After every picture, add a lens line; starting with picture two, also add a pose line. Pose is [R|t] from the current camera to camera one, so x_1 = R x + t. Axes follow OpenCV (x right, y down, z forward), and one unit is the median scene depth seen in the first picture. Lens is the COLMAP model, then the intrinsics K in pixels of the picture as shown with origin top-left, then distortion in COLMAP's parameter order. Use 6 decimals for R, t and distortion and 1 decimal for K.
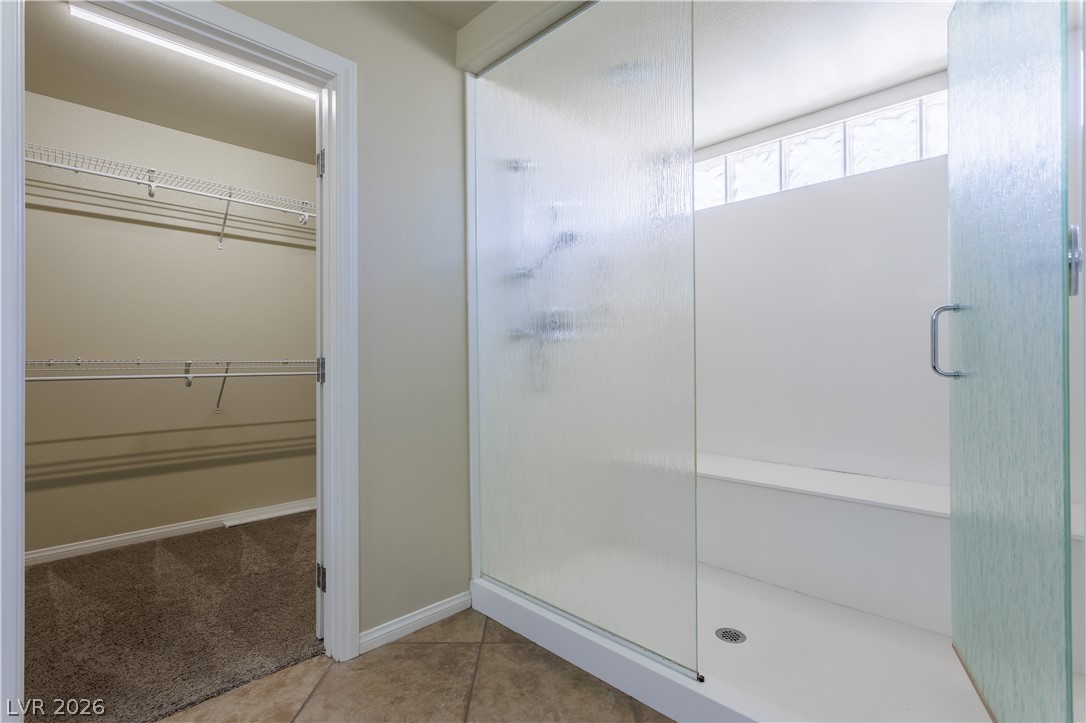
lens RADIAL K [[507.6, 0, 547.9], [0, 507.6, 357.8], [0, 0, 1]] dist [0.006883, -0.000029]
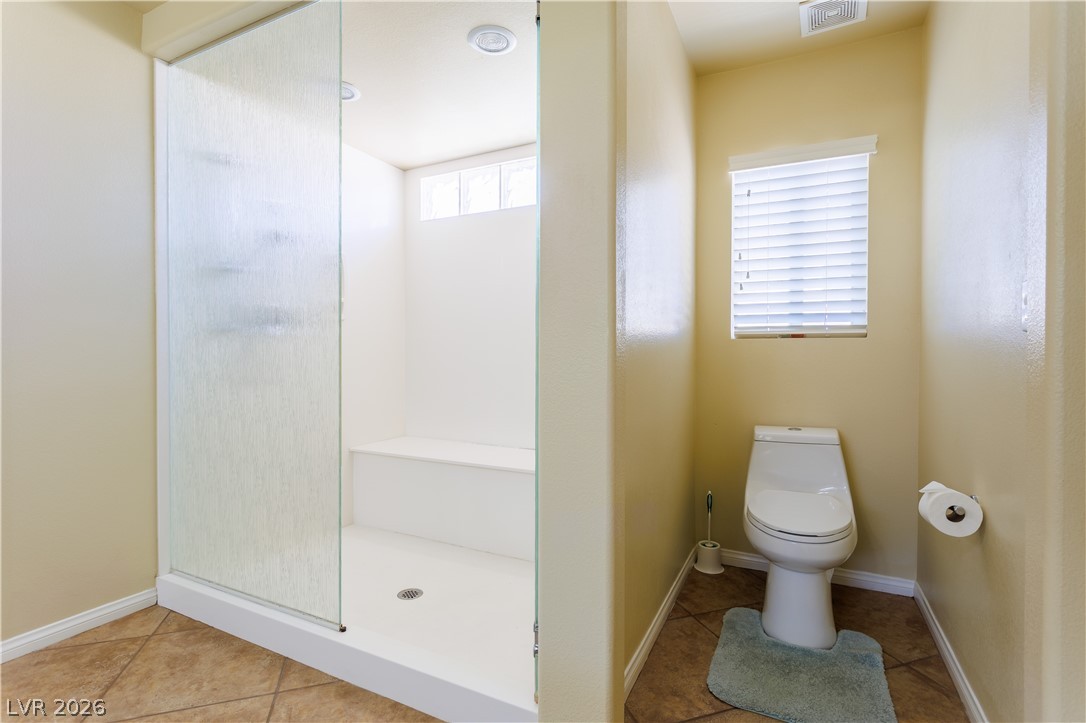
lens RADIAL K [[507.6, 0, 543.0], [0, 507.6, 356.6], [0, 0, 1]] dist [0.006883, -0.000029]
pose [[0.954338, 0.006693, 0.298654, 0.283492], [-0.008745, 0.999946, 0.005535, -0.001238], [-0.298601, -0.007894, 0.954345, -0.175170]]
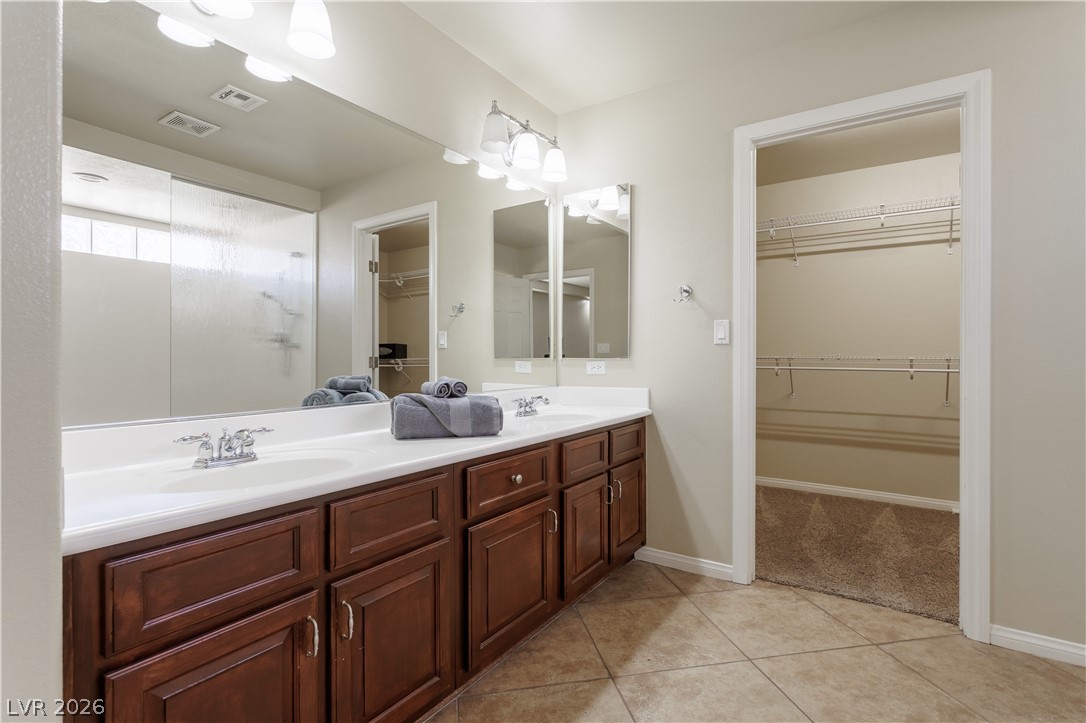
lens RADIAL K [[507.6, 0, 536.5], [0, 507.6, 359.4], [0, 0, 1]] dist [0.006883, -0.000029]
pose [[0.168244, 0.008227, -0.985711, 0.444084], [0.003329, 0.999955, 0.008914, -0.004288], [0.985740, -0.004781, 0.168209, -0.069922]]
